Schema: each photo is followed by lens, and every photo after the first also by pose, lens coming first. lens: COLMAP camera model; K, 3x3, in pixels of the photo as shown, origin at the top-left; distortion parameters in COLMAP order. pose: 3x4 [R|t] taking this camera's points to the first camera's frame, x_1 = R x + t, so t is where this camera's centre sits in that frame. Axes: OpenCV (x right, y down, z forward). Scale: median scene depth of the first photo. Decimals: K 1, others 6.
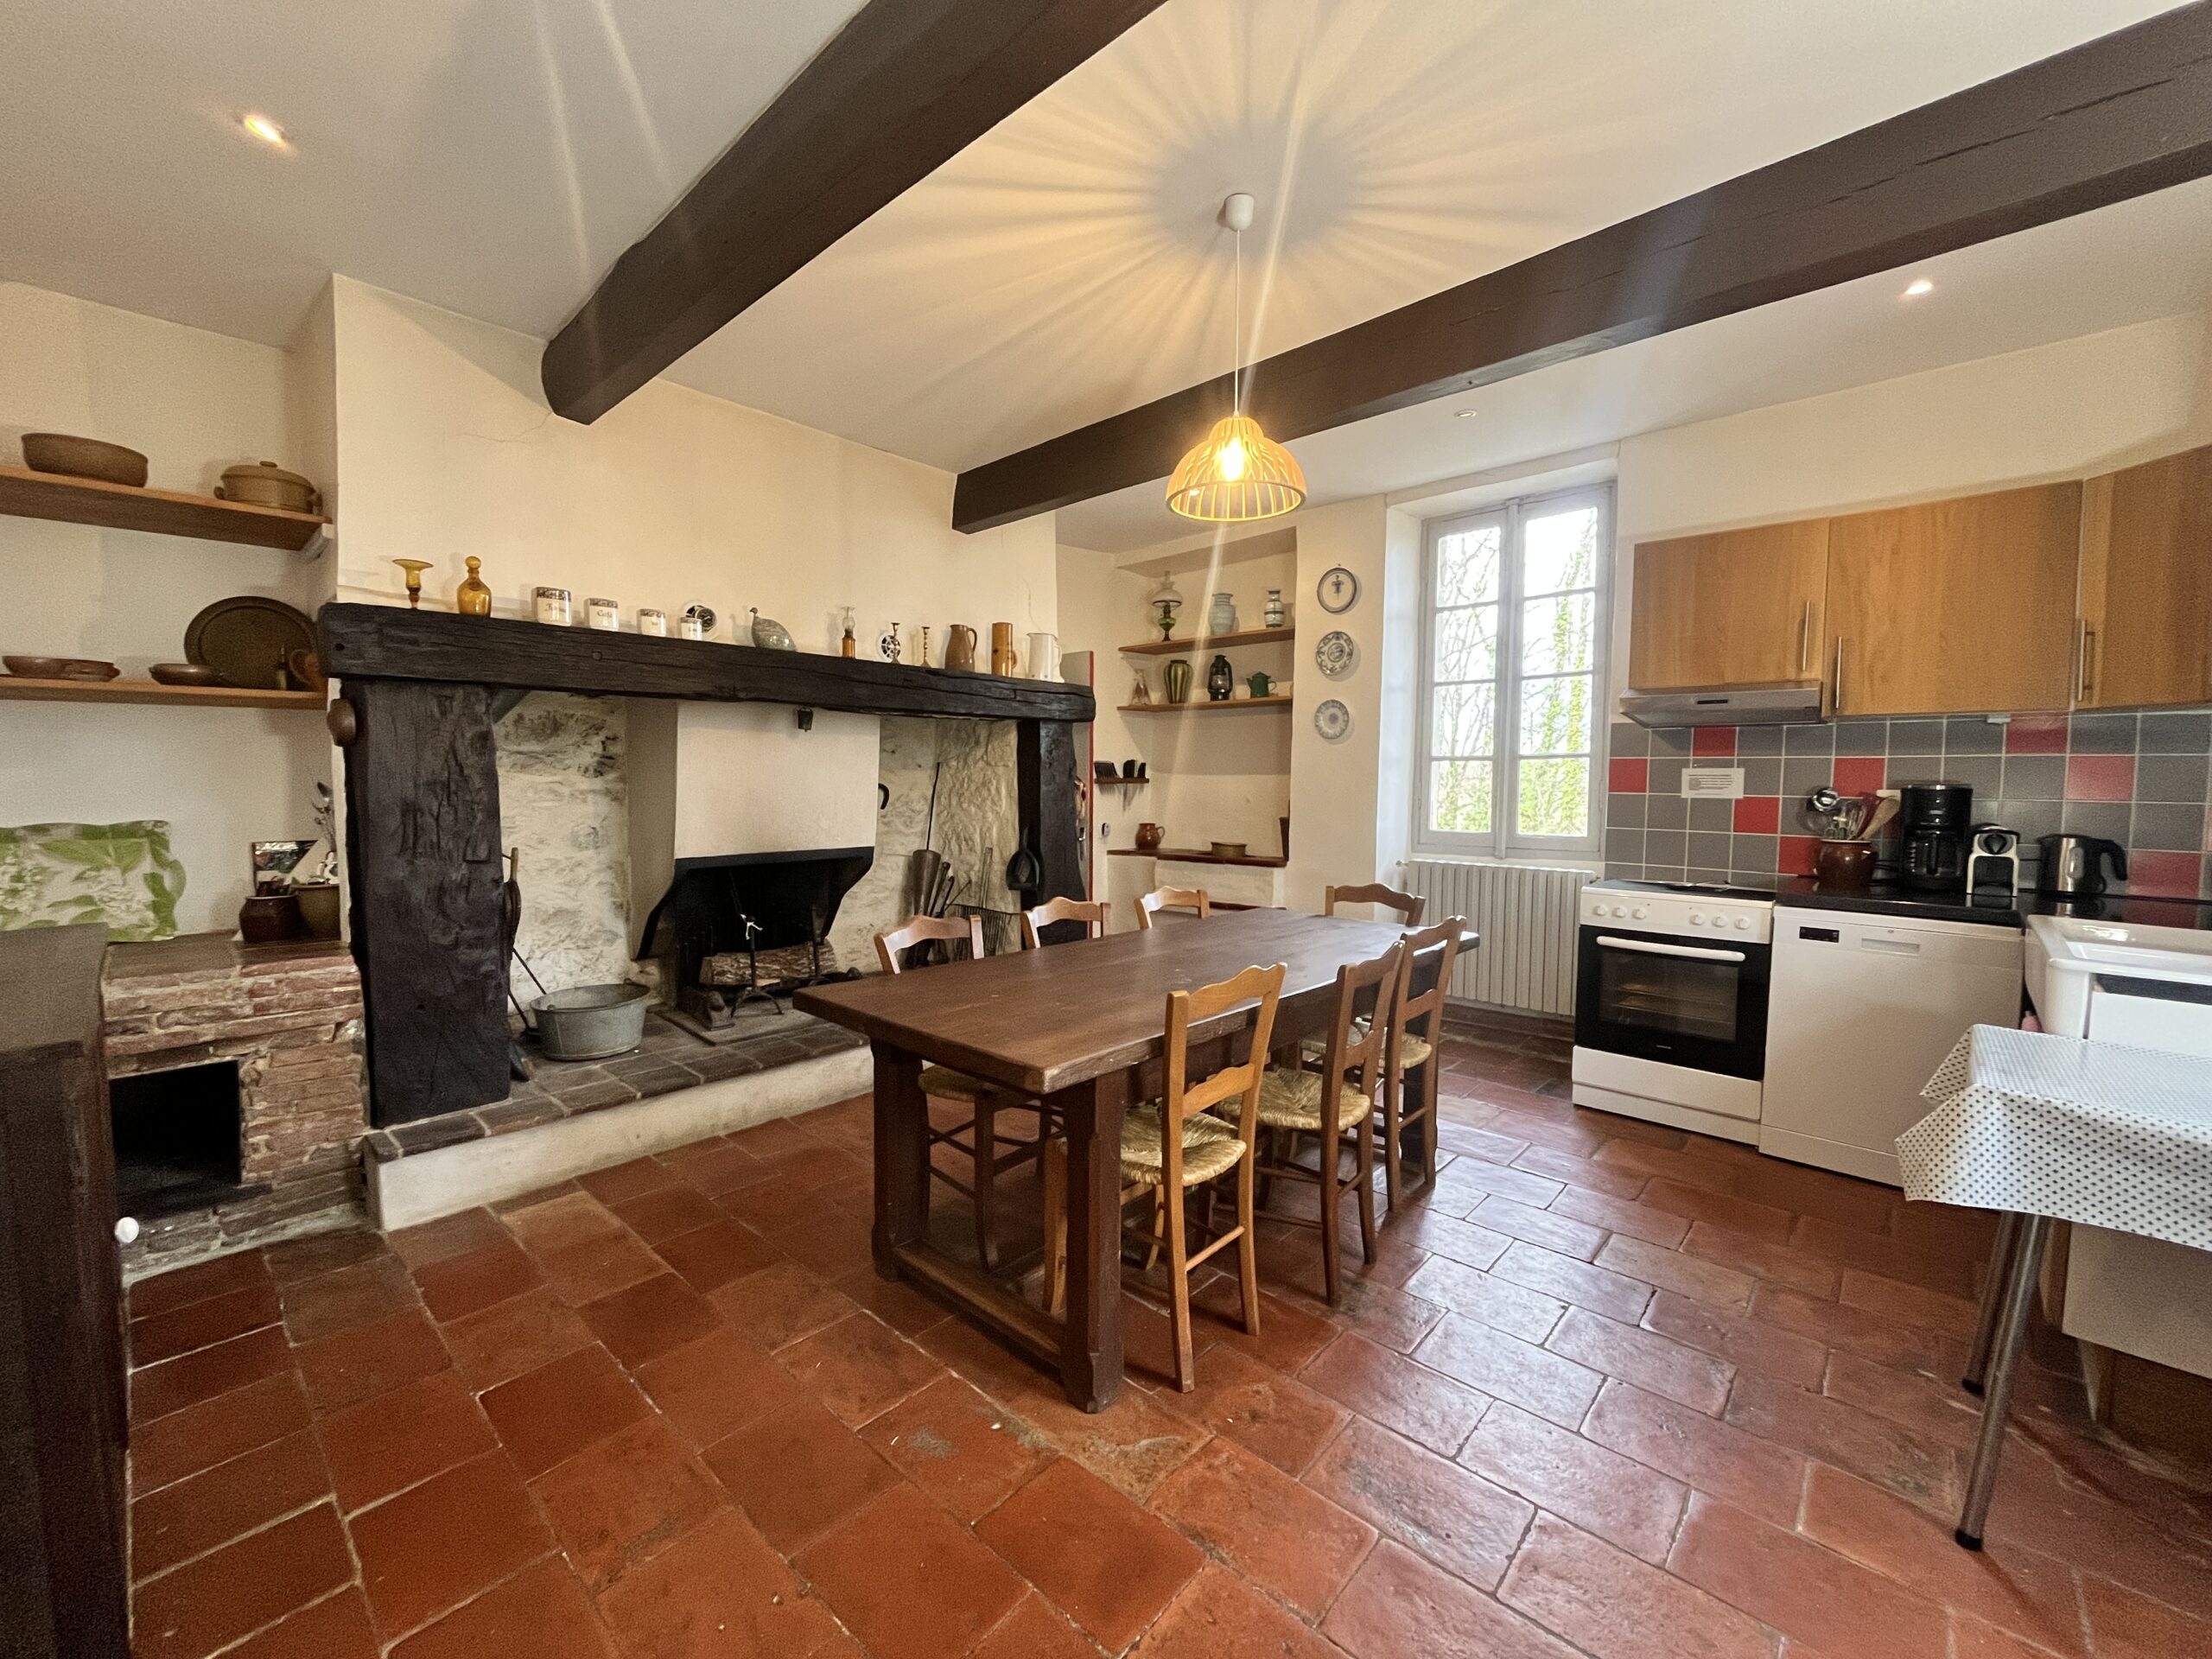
lens RADIAL K [[878.9, 0, 1110.0], [0, 878.9, 826.4], [0, 0, 1]] dist [-0.009392, -0.000394]
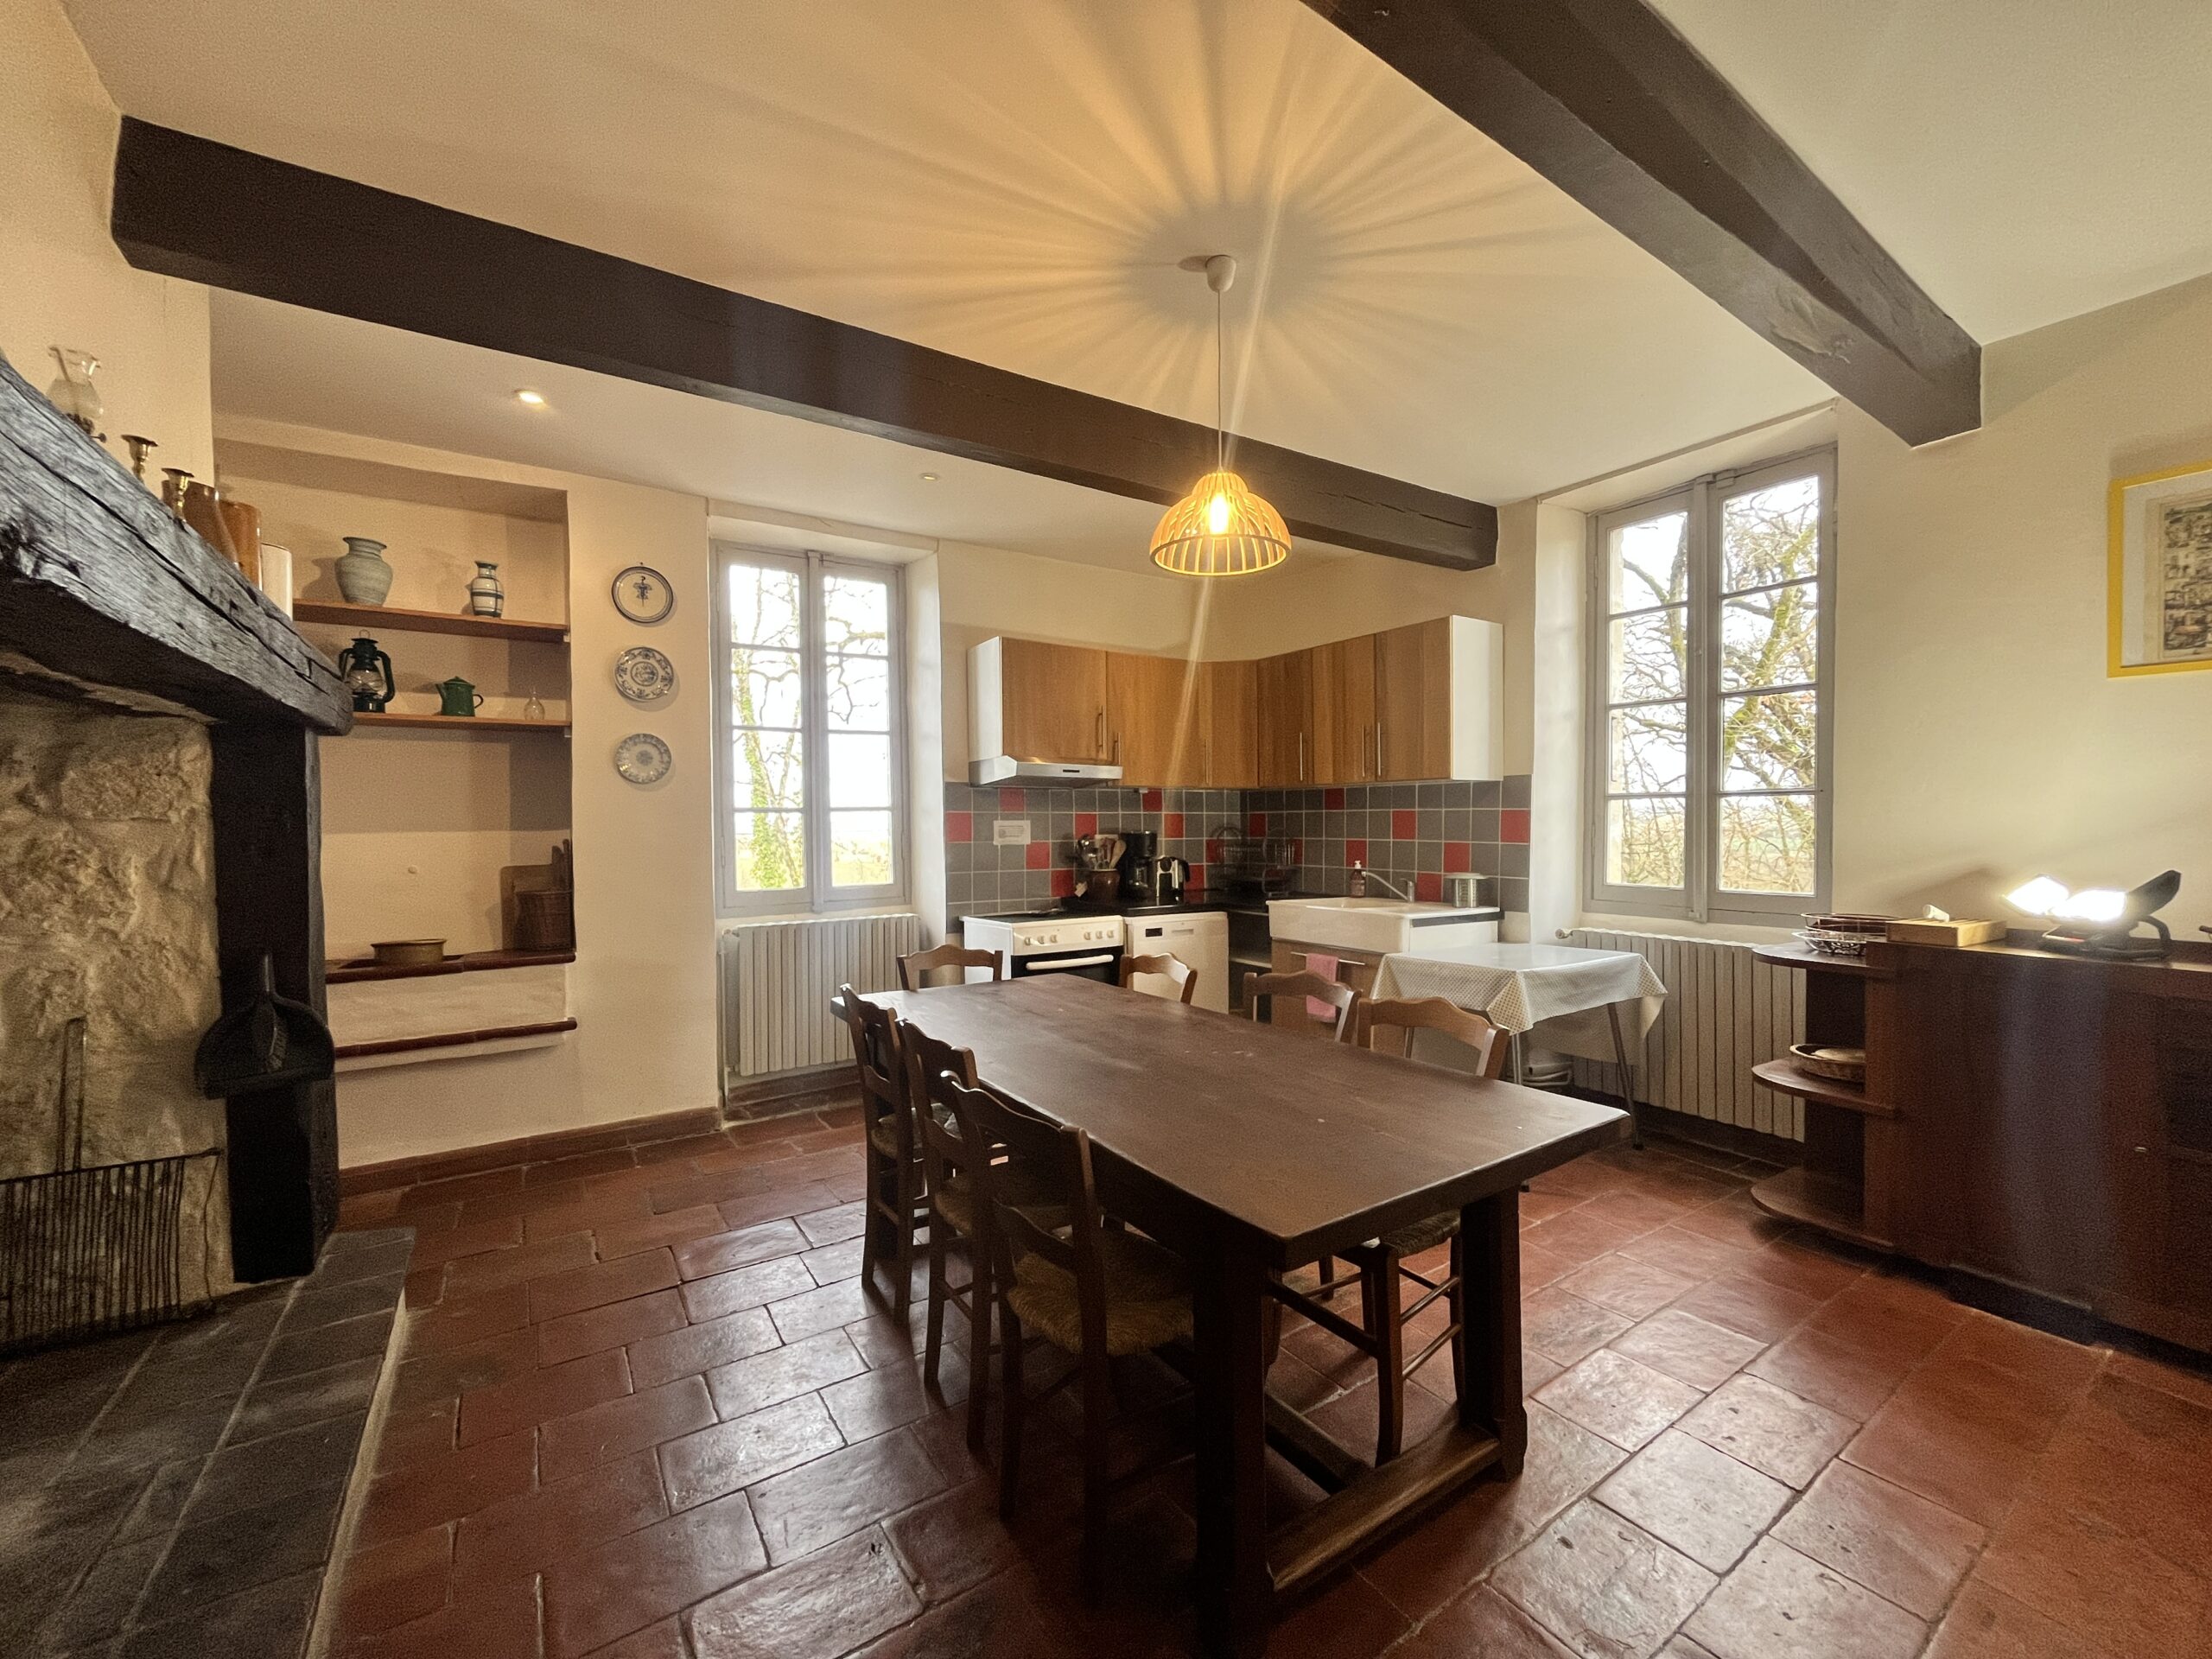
lens RADIAL K [[878.9, 0, 1105.0], [0, 878.9, 833.5], [0, 0, 1]] dist [-0.009392, -0.000394]
pose [[0.248336, -0.017772, 0.968511, -0.453255], [0.063066, 0.998007, 0.002142, -0.036777], [-0.966619, 0.060548, 0.248962, 0.475279]]
